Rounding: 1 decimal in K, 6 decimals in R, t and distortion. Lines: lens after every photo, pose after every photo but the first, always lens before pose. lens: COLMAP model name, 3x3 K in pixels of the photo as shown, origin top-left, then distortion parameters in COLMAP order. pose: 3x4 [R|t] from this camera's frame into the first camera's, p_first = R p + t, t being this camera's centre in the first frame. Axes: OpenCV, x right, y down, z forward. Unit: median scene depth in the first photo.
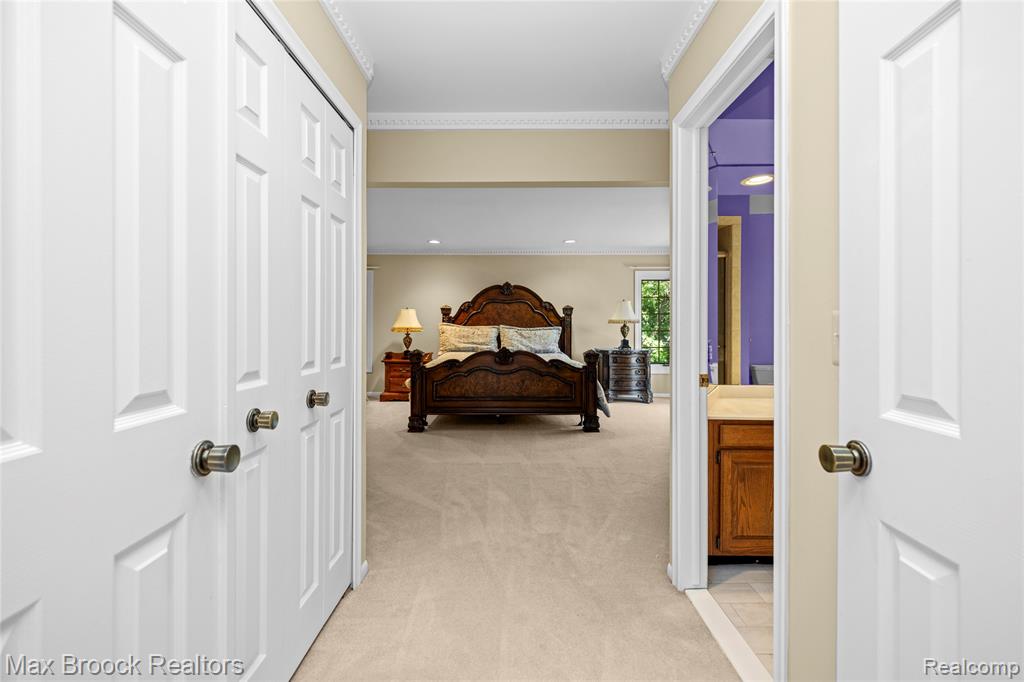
lens RADIAL K [[448.6, 0, 519.2], [0, 448.6, 332.3], [0, 0, 1]] dist [0.002710, -0.000081]
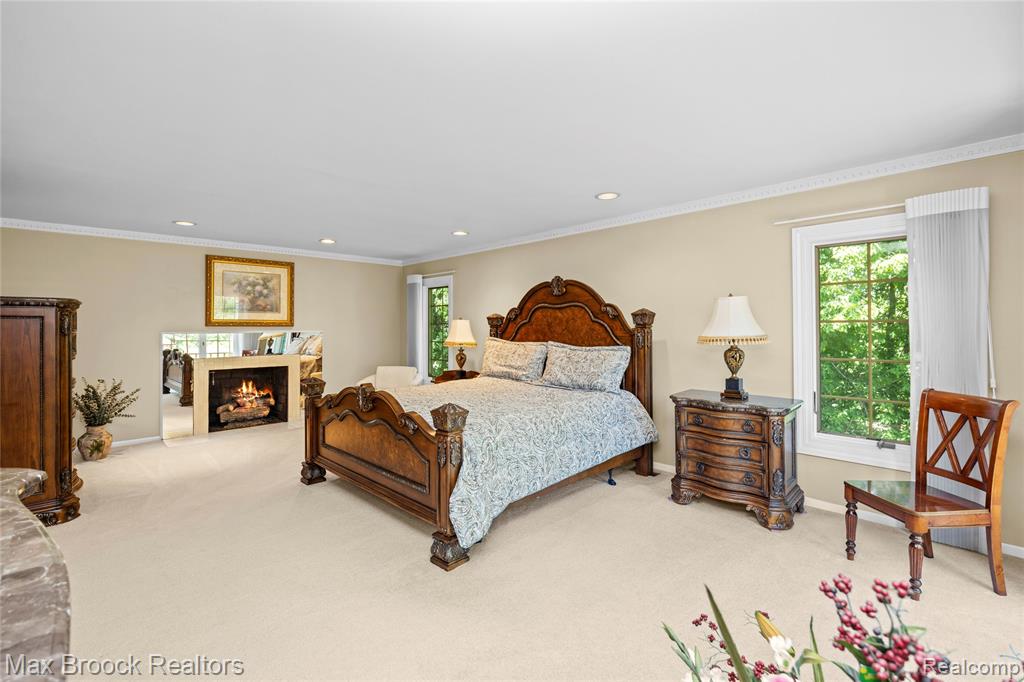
lens RADIAL K [[463.3, 0, 517.2], [0, 463.3, 323.0], [0, 0, 1]] dist [0.000988, -0.000476]
pose [[0.691033, -0.008144, -0.722777, 0.431638], [-0.002315, 0.999906, -0.013479, -0.034529], [0.722819, 0.010988, 0.690950, 0.495190]]
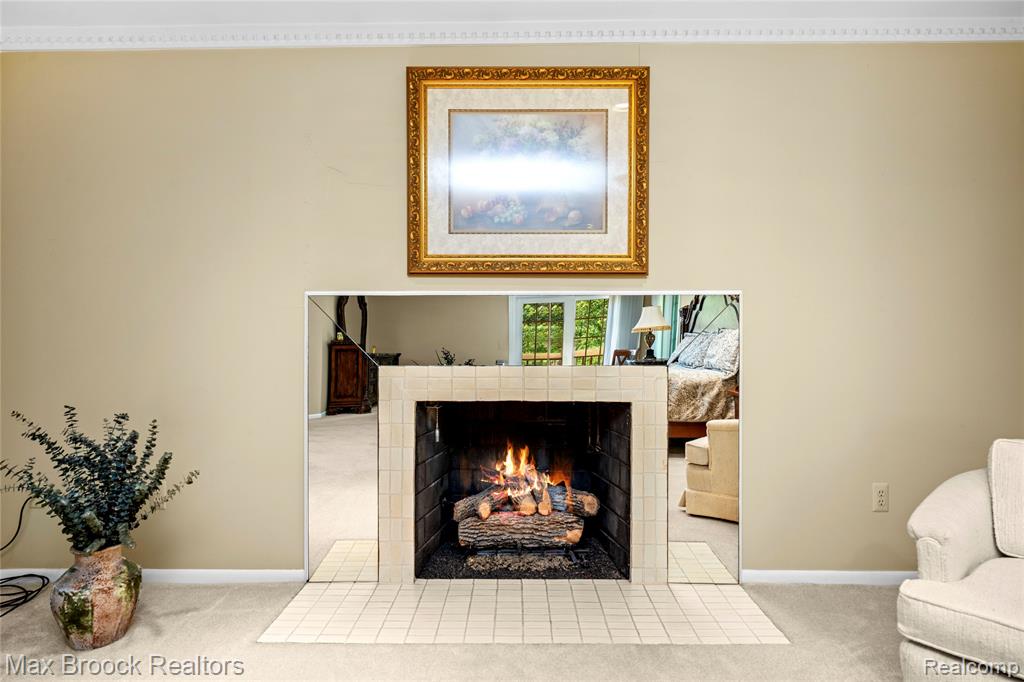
lens RADIAL K [[567.2, 0, 513.2], [0, 567.2, 336.0], [0, 0, 1]] dist [0.034130, 0.000692]
pose [[-0.015816, 0.011566, -0.999808, -0.185118], [-0.004306, 0.999923, 0.011636, -0.005583], [0.999866, 0.004489, -0.015765, 0.732327]]
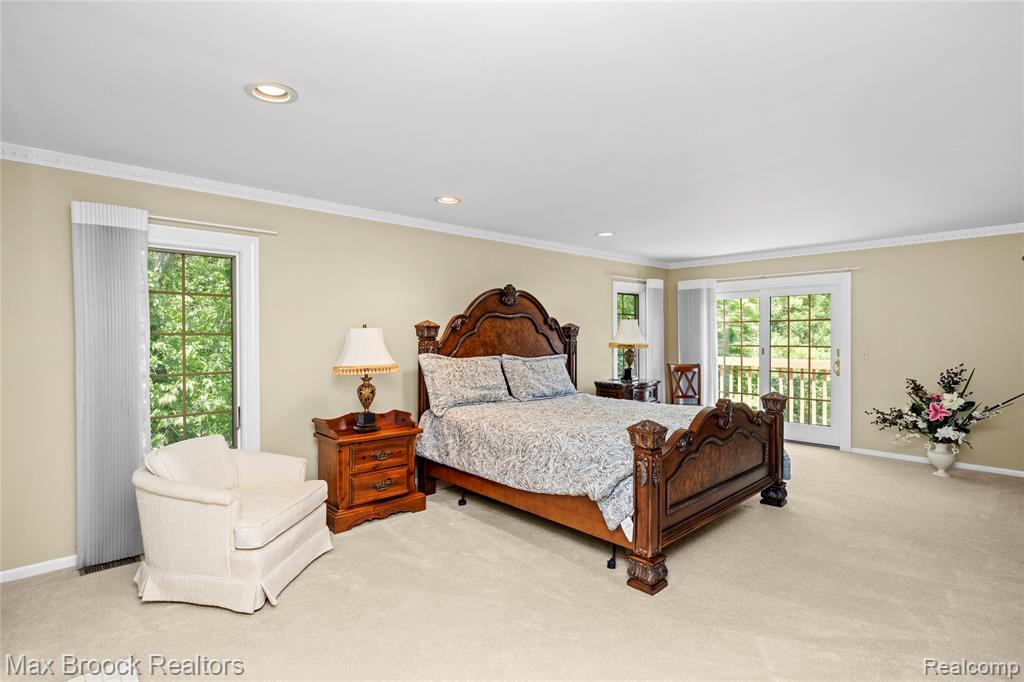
lens RADIAL K [[497.0, 0, 514.0], [0, 497.0, 344.1], [0, 0, 1]] dist [-0.017952, -0.000516]
pose [[0.737389, -0.014996, 0.675302, -0.496748], [0.011989, 0.999887, 0.009113, -0.036554], [-0.675362, 0.001377, 0.737485, 0.496991]]
